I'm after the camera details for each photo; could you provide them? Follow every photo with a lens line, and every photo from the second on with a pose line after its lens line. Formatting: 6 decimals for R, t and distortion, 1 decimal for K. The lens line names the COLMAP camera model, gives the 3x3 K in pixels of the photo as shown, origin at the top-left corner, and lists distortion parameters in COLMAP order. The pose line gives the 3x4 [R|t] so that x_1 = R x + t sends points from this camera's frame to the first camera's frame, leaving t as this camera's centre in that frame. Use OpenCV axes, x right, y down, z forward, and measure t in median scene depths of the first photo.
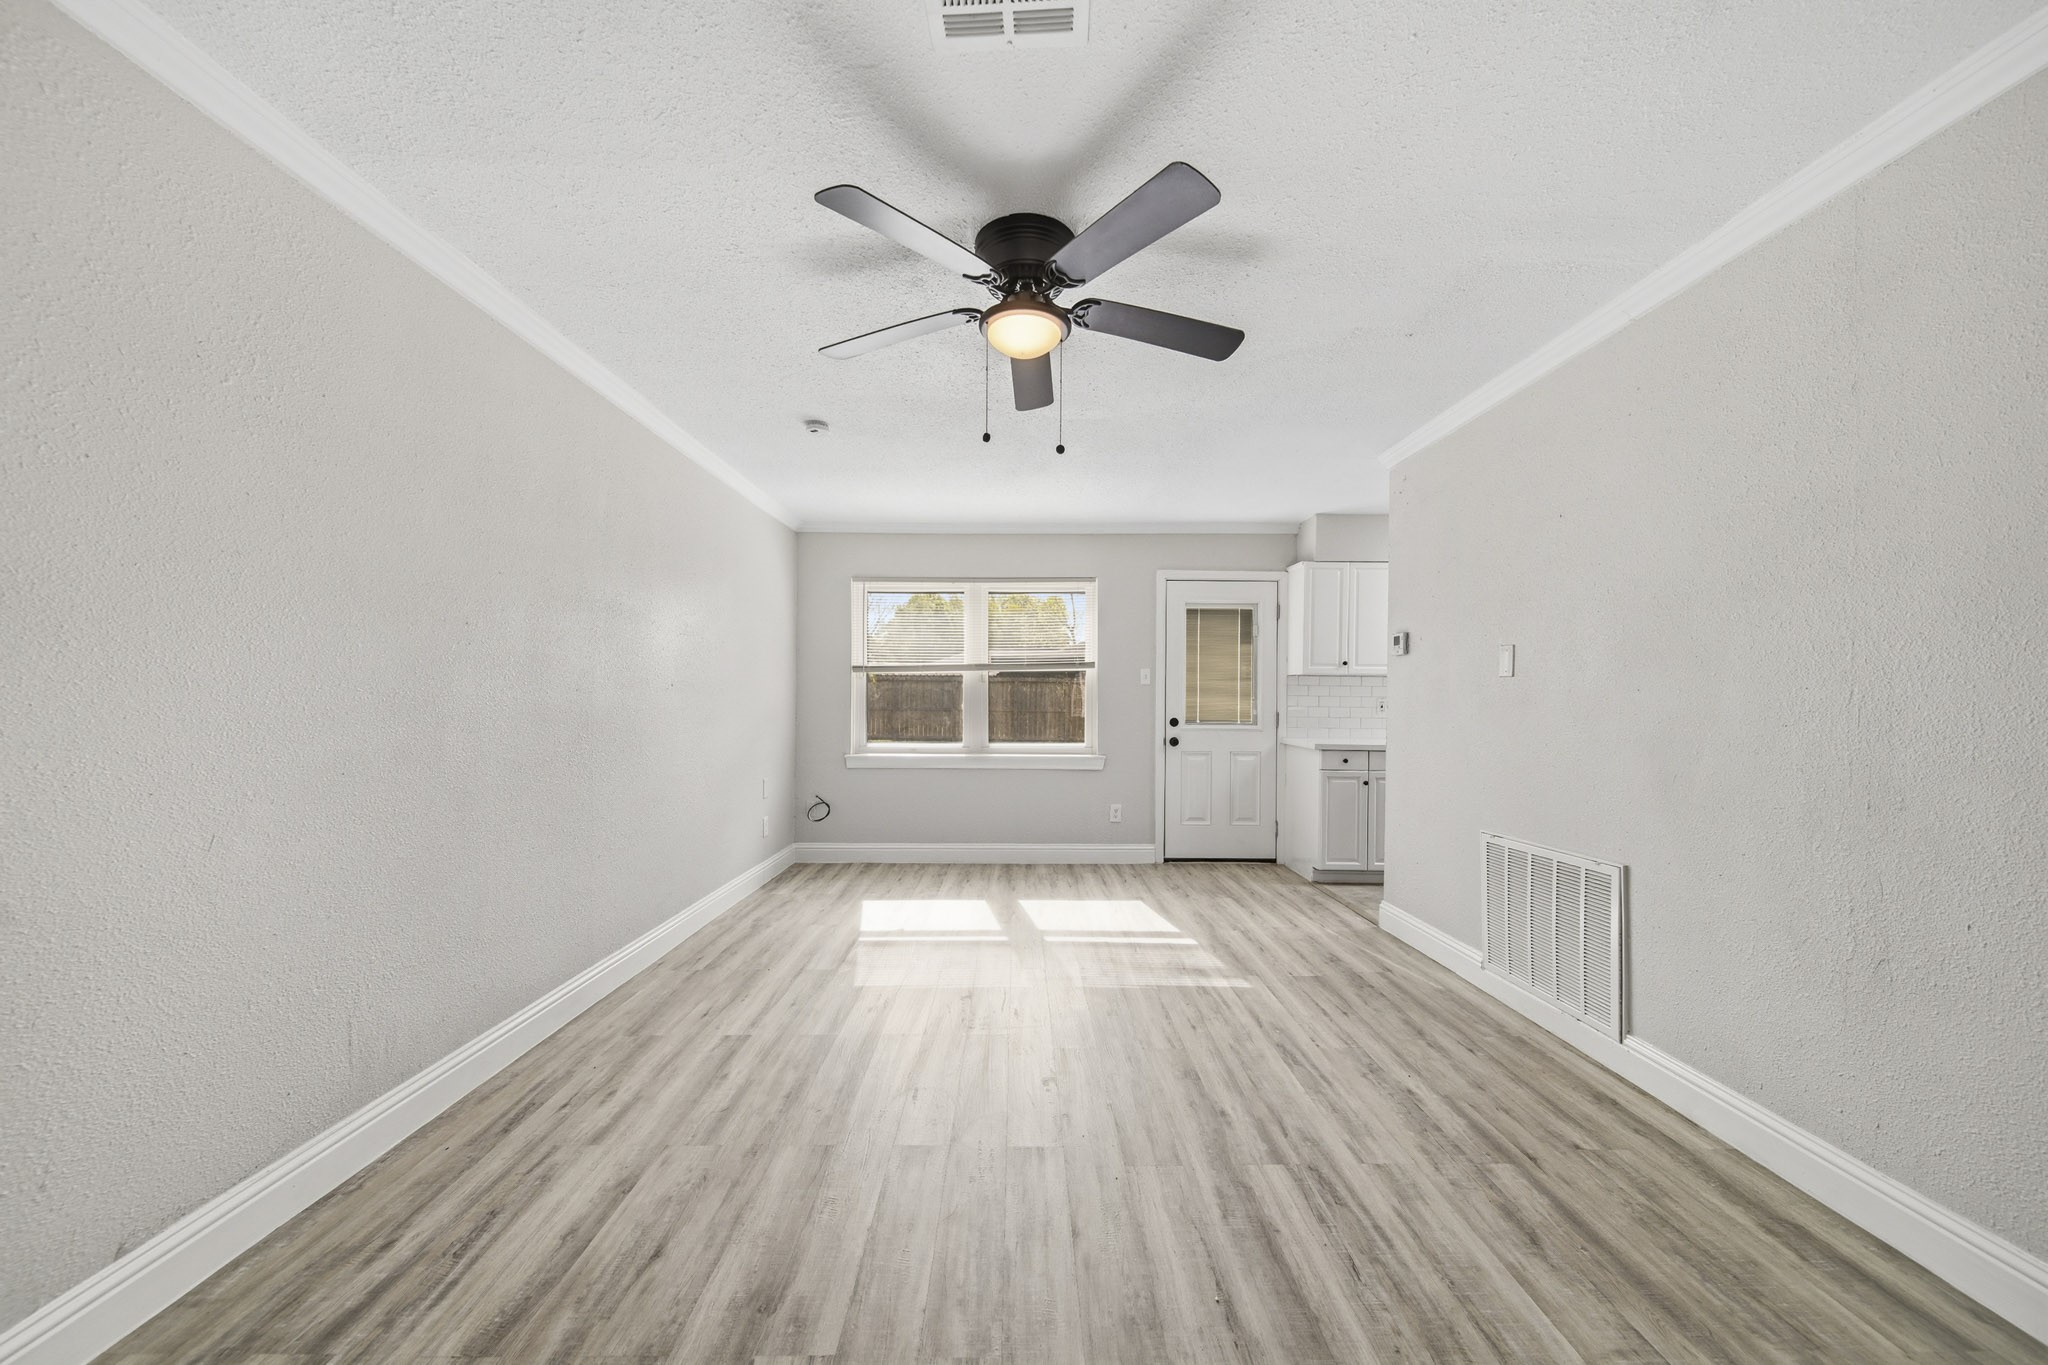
lens RADIAL K [[727.8, 0, 1026.9], [0, 727.8, 700.6], [0, 0, 1]] dist [-0.000832, -0.000349]
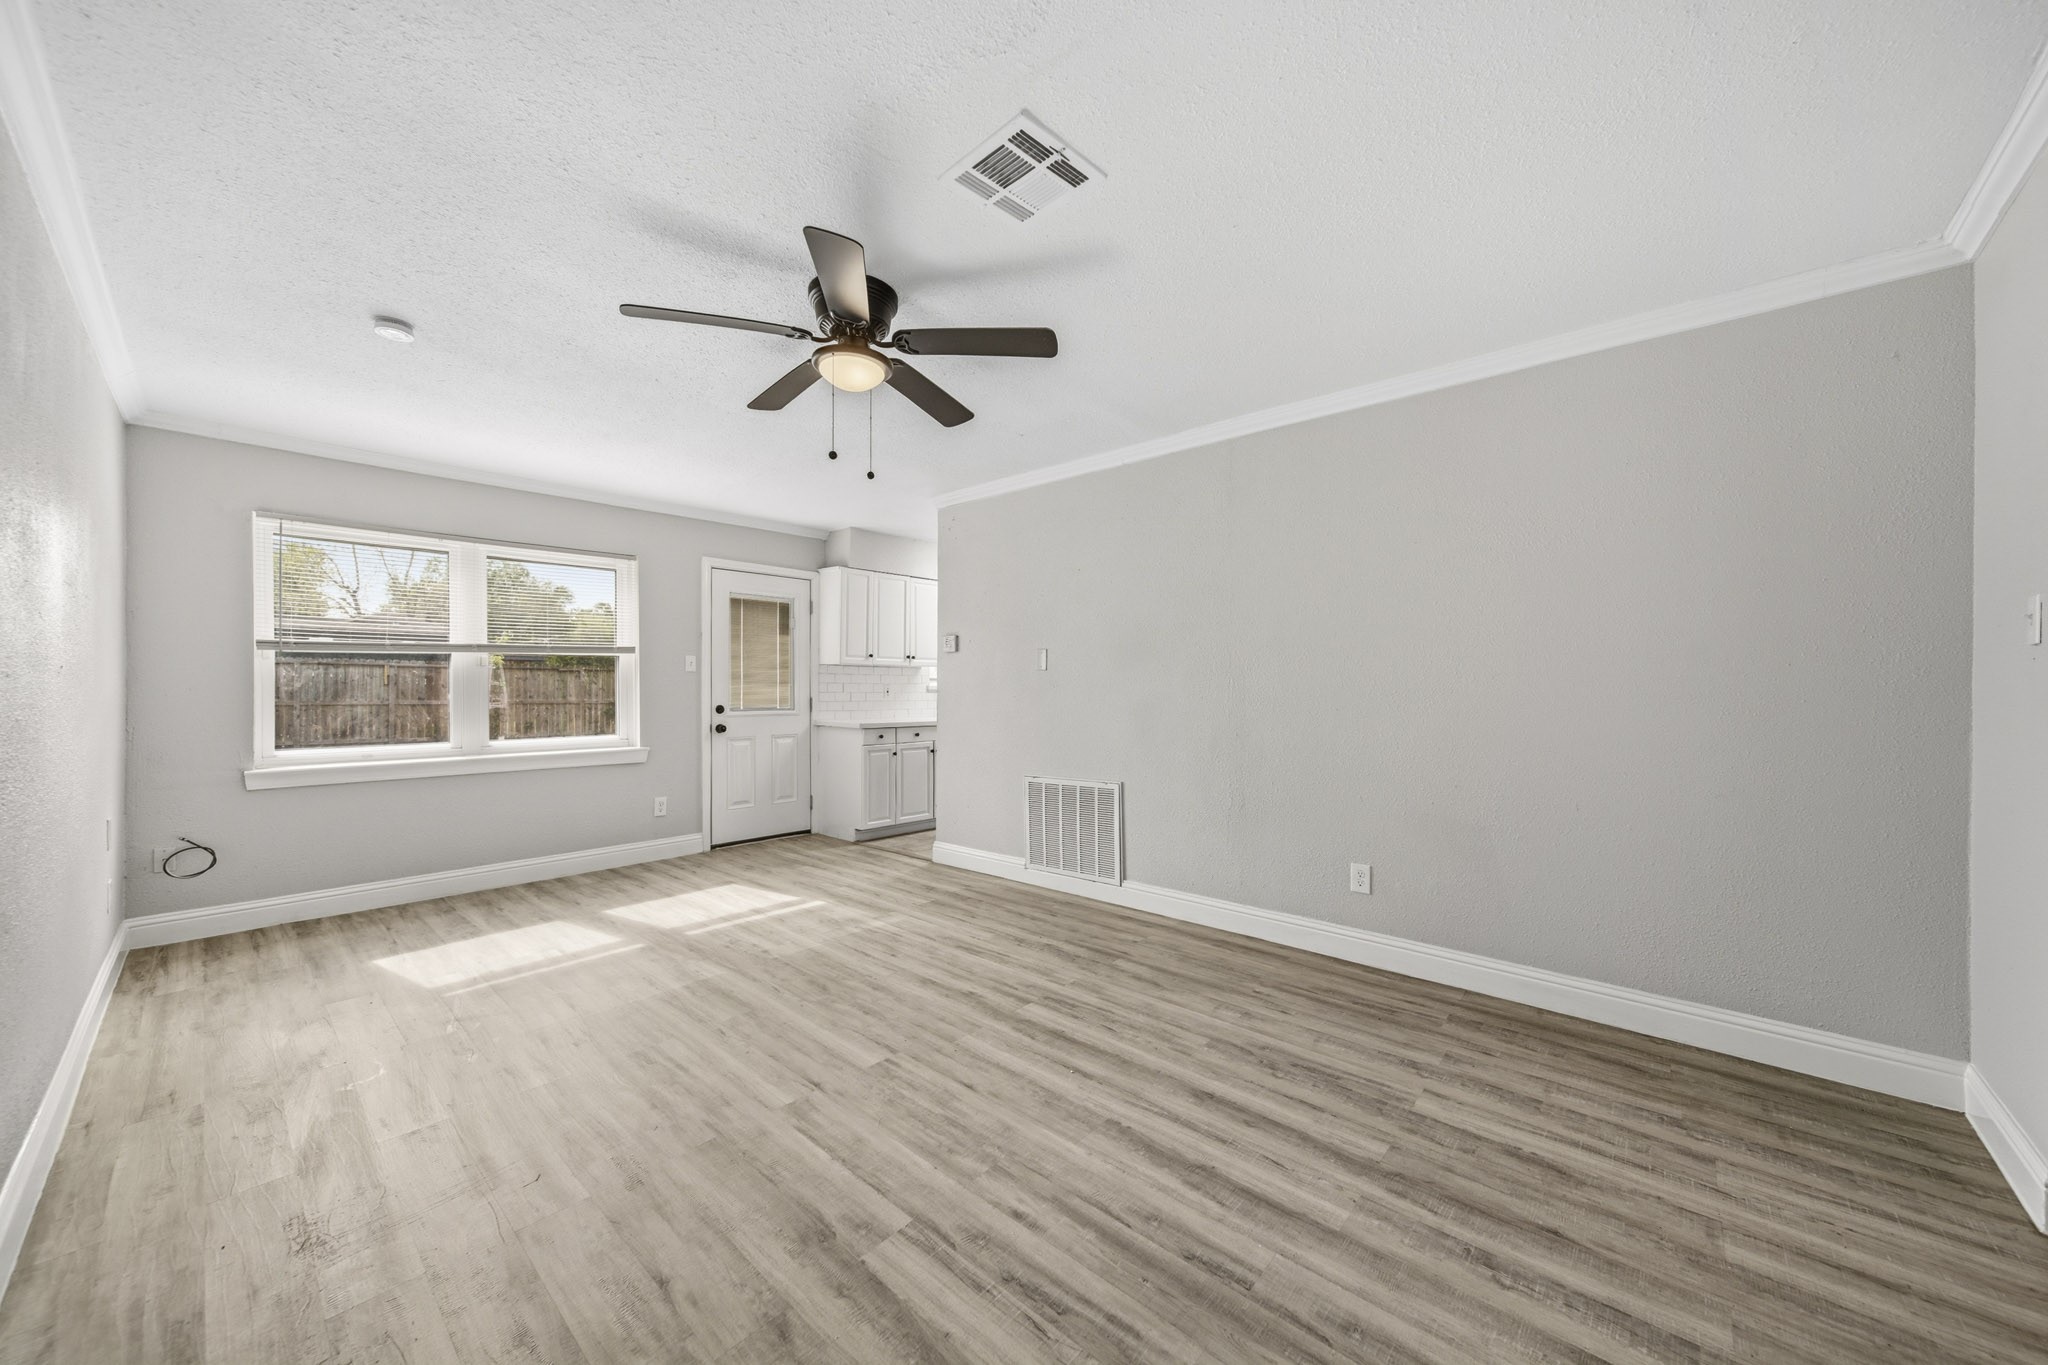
lens RADIAL K [[727.8, 0, 1027.0], [0, 727.8, 688.4], [0, 0, 1]] dist [-0.000832, -0.000349]
pose [[0.671637, -0.006919, 0.740848, -0.433871], [0.005998, 0.999974, 0.003902, -0.000991], [-0.740856, 0.001823, 0.671661, 0.011727]]
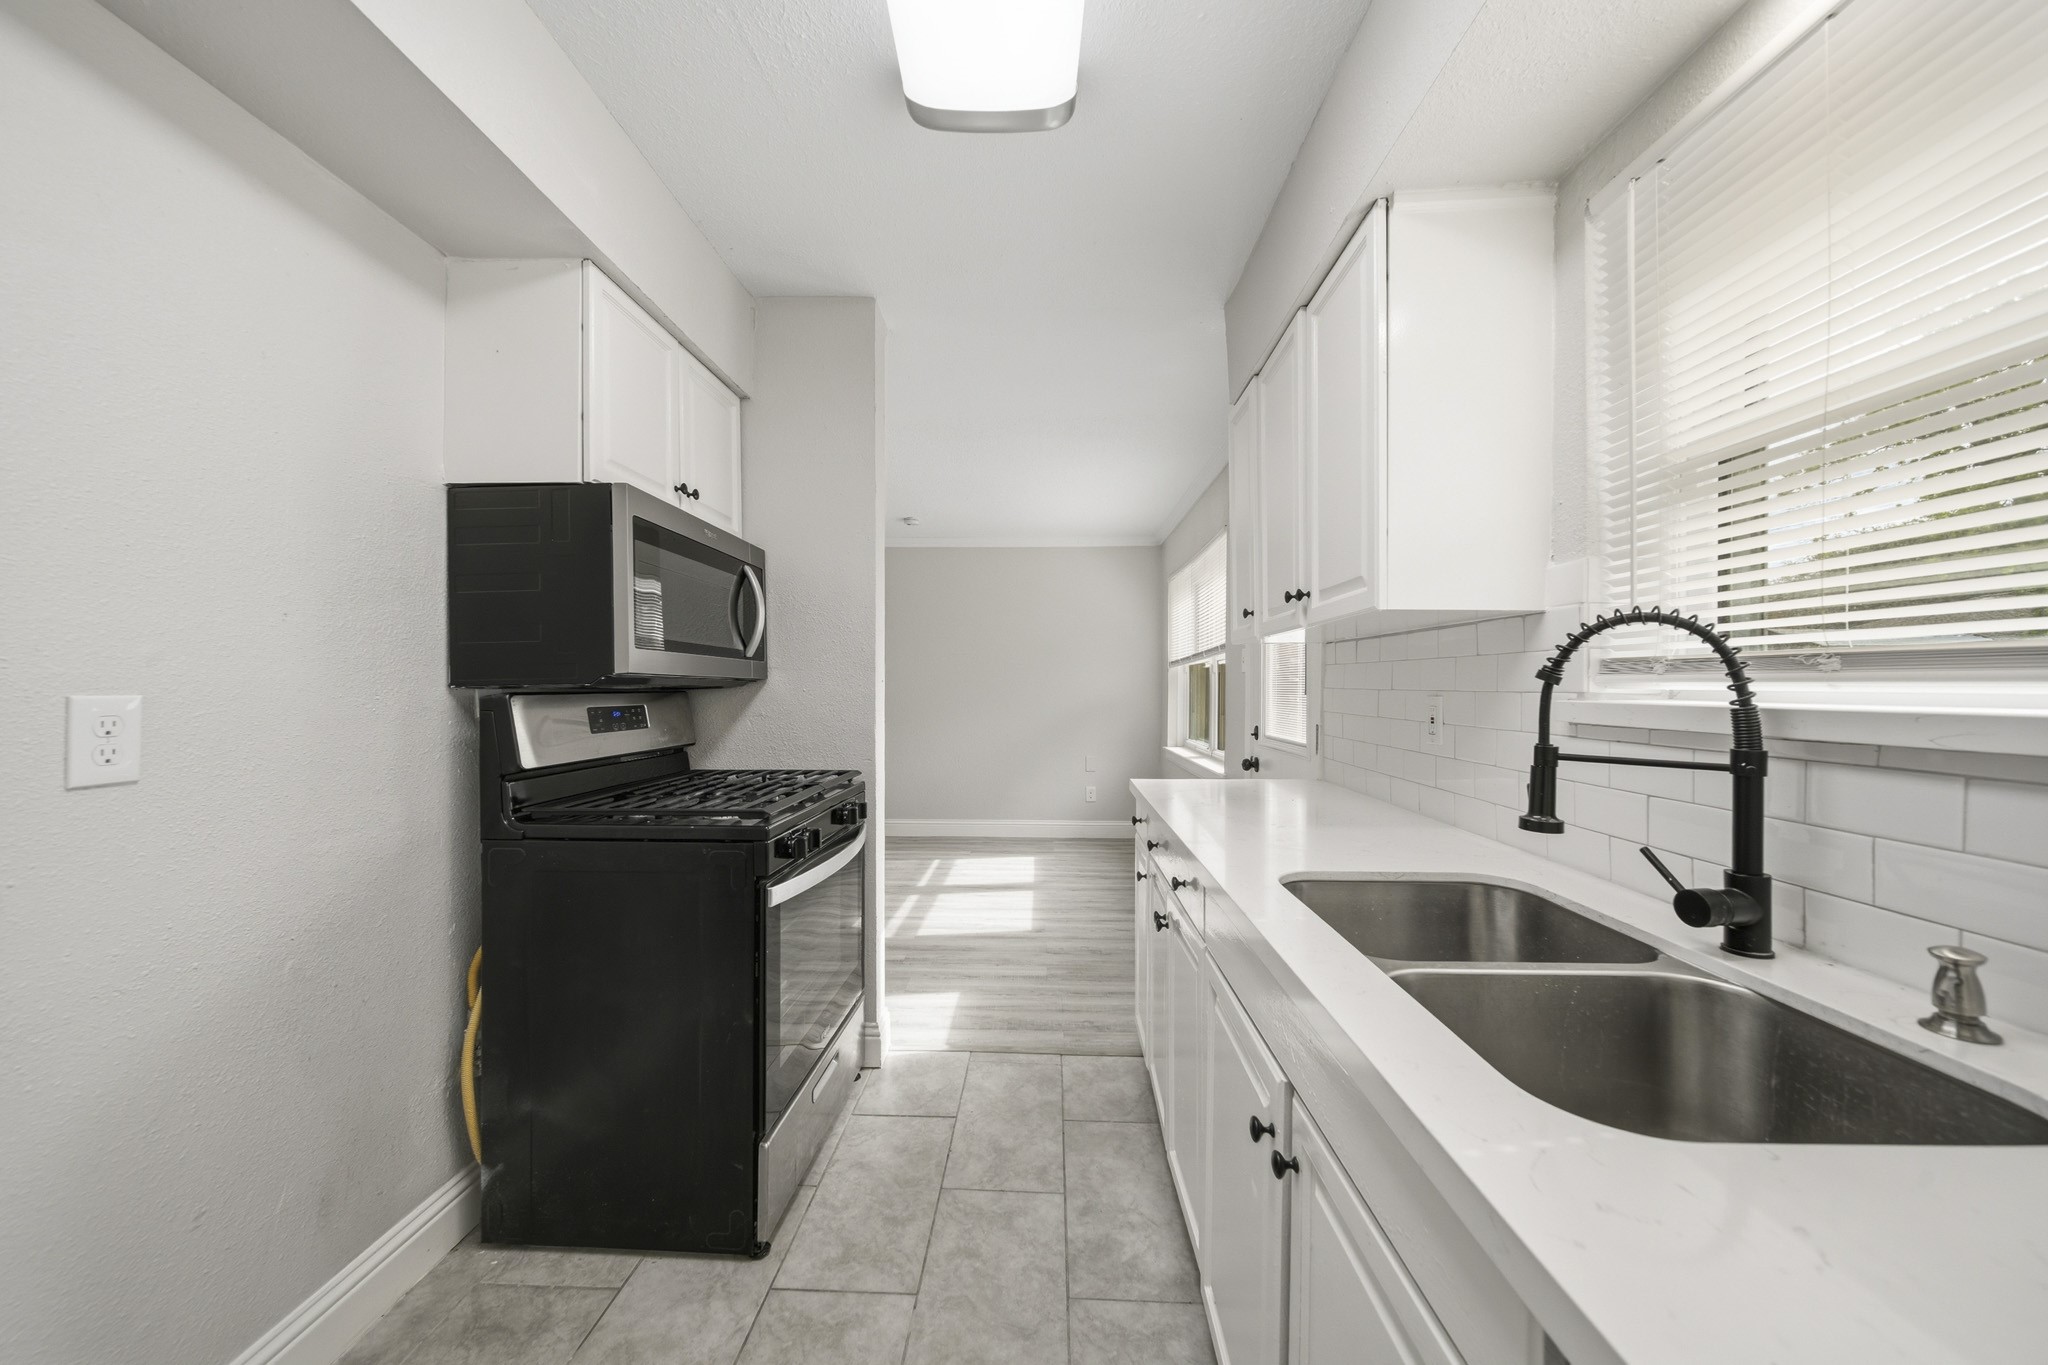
lens RADIAL K [[727.8, 0, 1029.2], [0, 727.8, 686.9], [0, 0, 1]] dist [-0.000832, -0.000349]
pose [[-0.025014, -0.006252, -0.999668, 1.375456], [-0.001785, 0.999979, -0.006209, -0.007097], [0.999685, 0.001629, -0.025025, 1.382460]]
